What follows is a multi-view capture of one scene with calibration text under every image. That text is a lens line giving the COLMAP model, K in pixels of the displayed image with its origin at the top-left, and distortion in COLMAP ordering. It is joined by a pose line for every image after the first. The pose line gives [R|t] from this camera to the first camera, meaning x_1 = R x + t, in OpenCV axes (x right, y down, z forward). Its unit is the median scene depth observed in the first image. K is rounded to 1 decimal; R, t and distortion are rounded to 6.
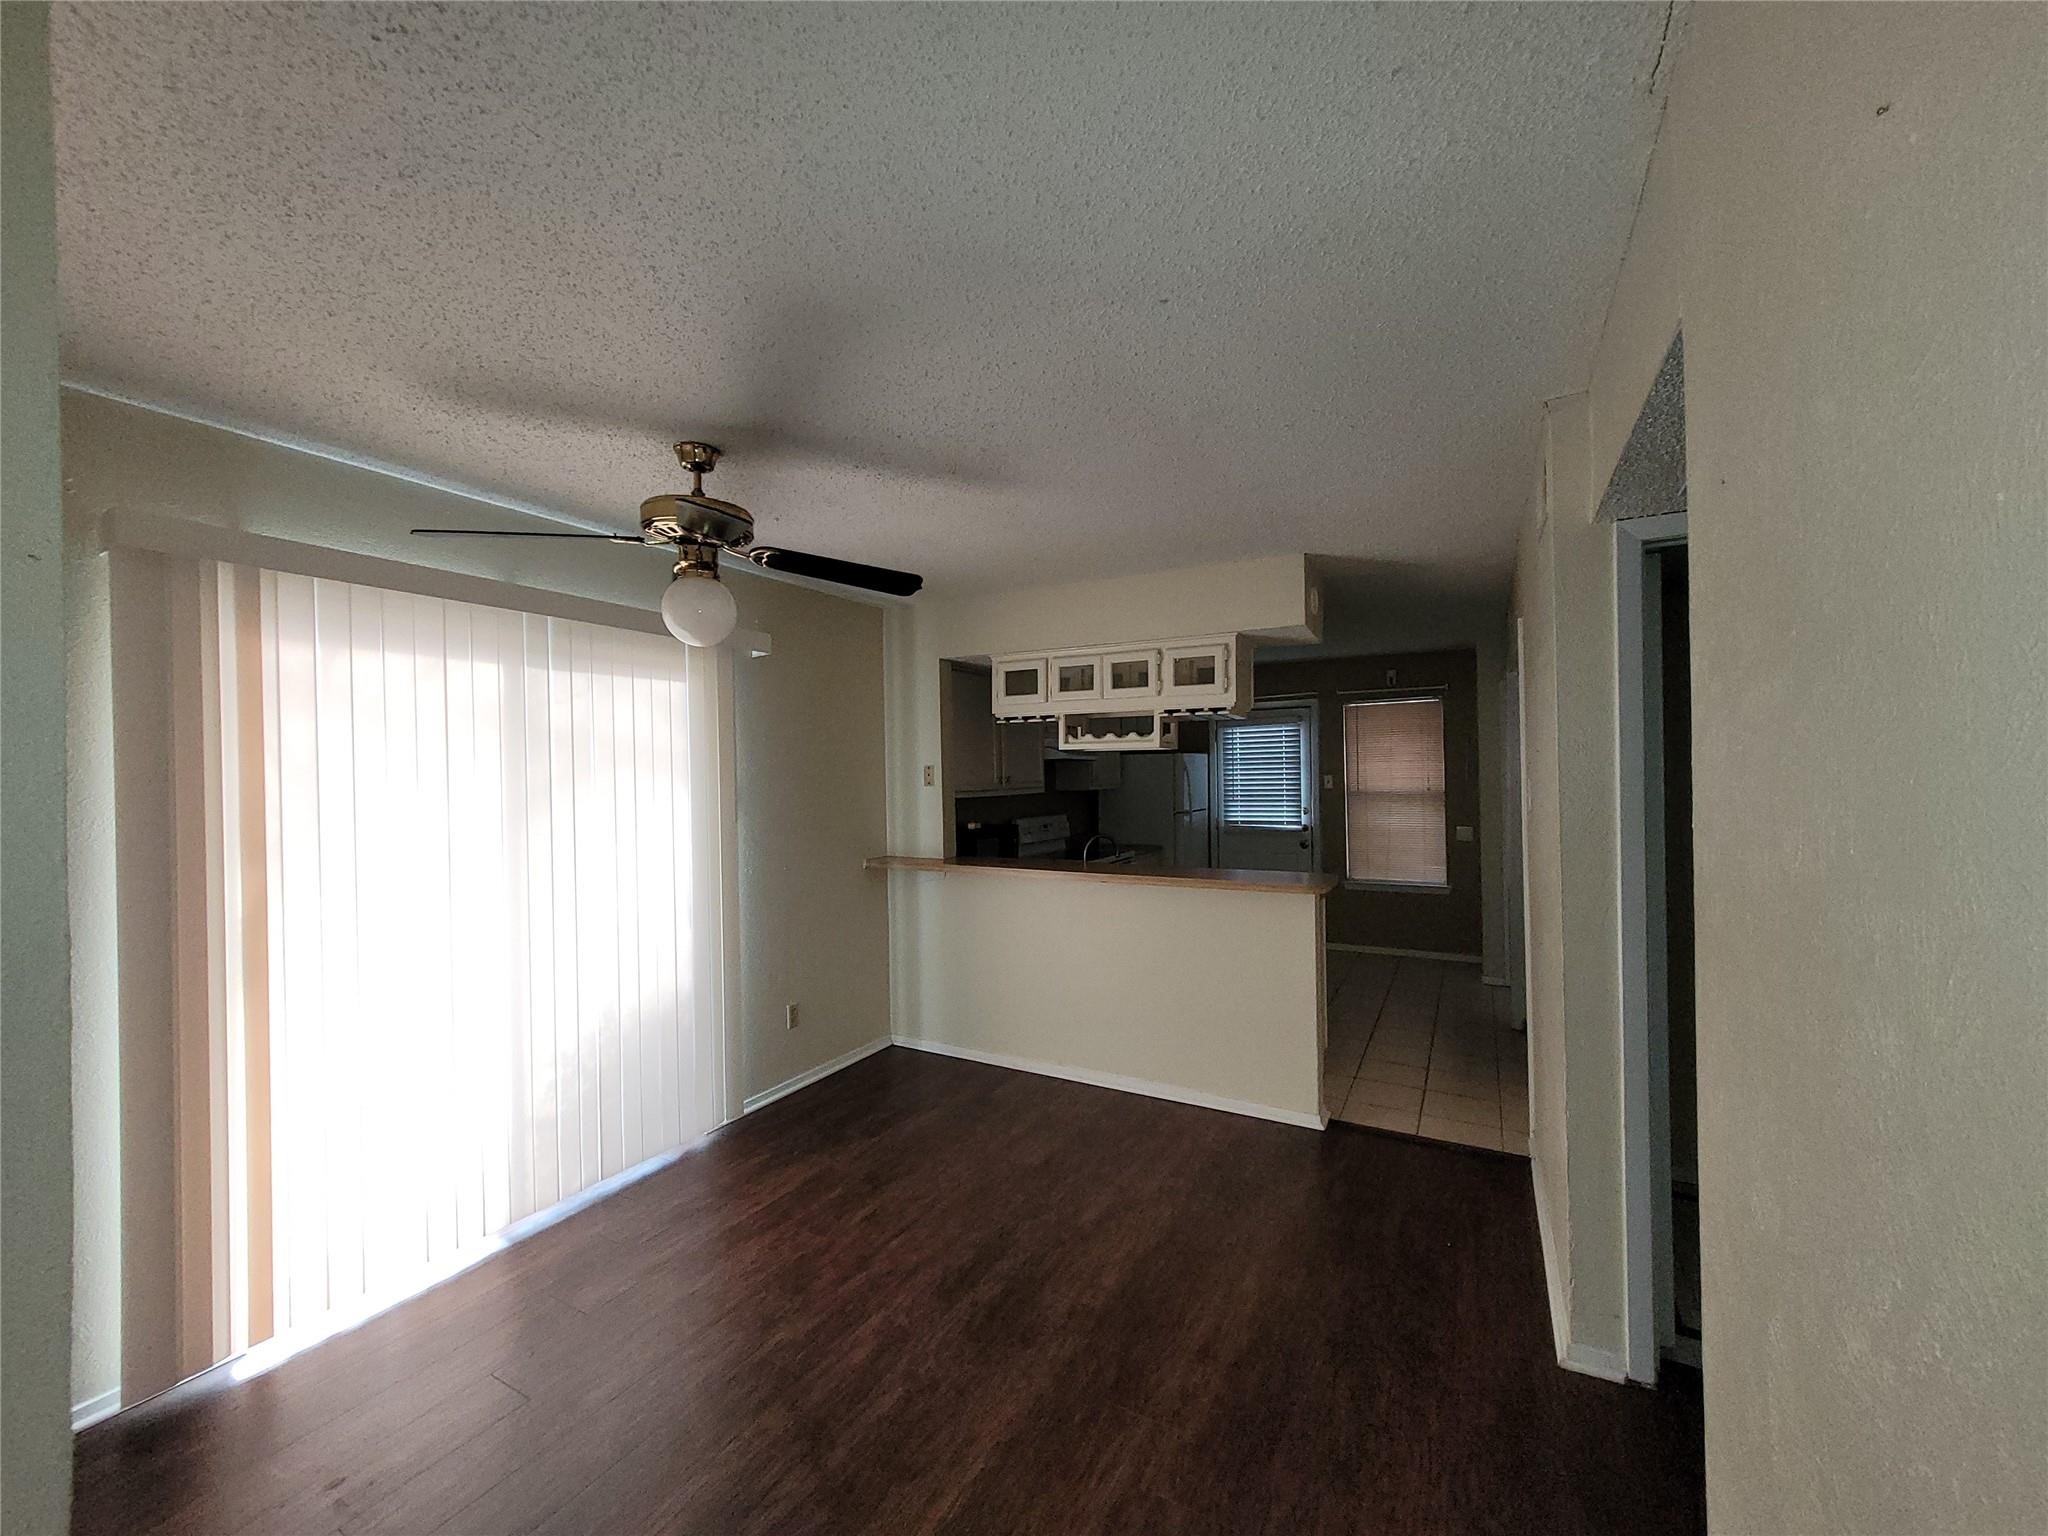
lens RADIAL K [[816.9, 0, 1024.6], [0, 816.9, 775.2], [0, 0, 1]] dist [0.001166, 0.000051]
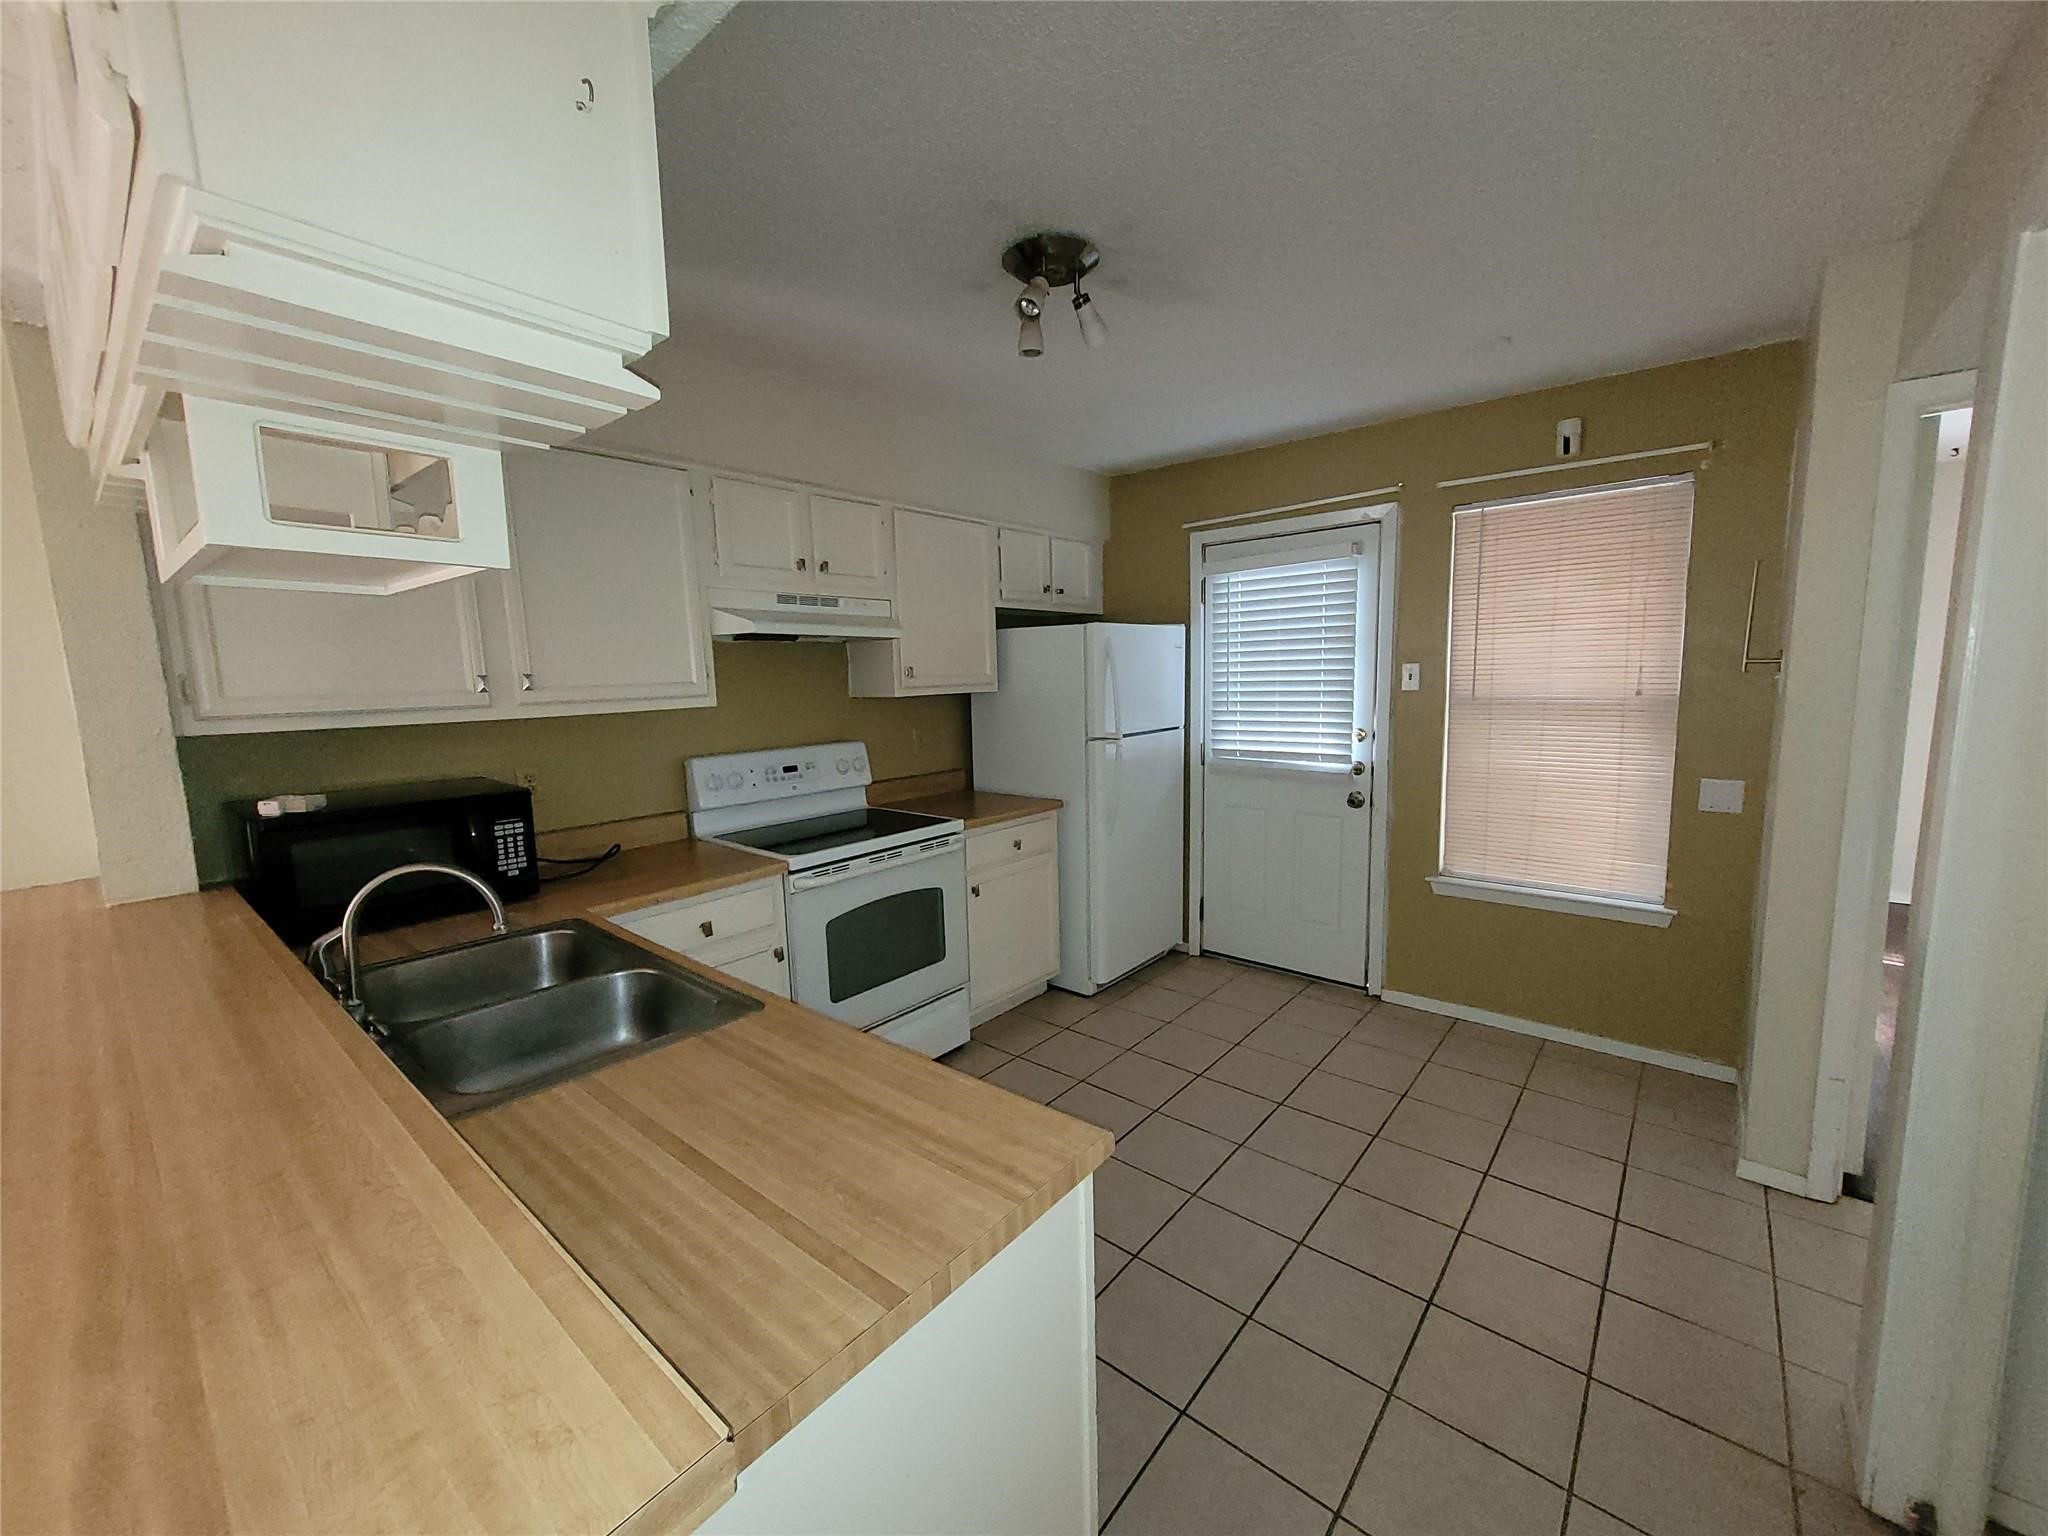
lens RADIAL K [[816.9, 0, 1025.7], [0, 816.9, 768.2], [0, 0, 1]] dist [0.001166, 0.000051]
pose [[0.978473, 0.016460, -0.205720, 0.247455], [0.009750, 0.992014, 0.125747, -0.001233], [0.206147, -0.125046, 0.970498, 0.469350]]
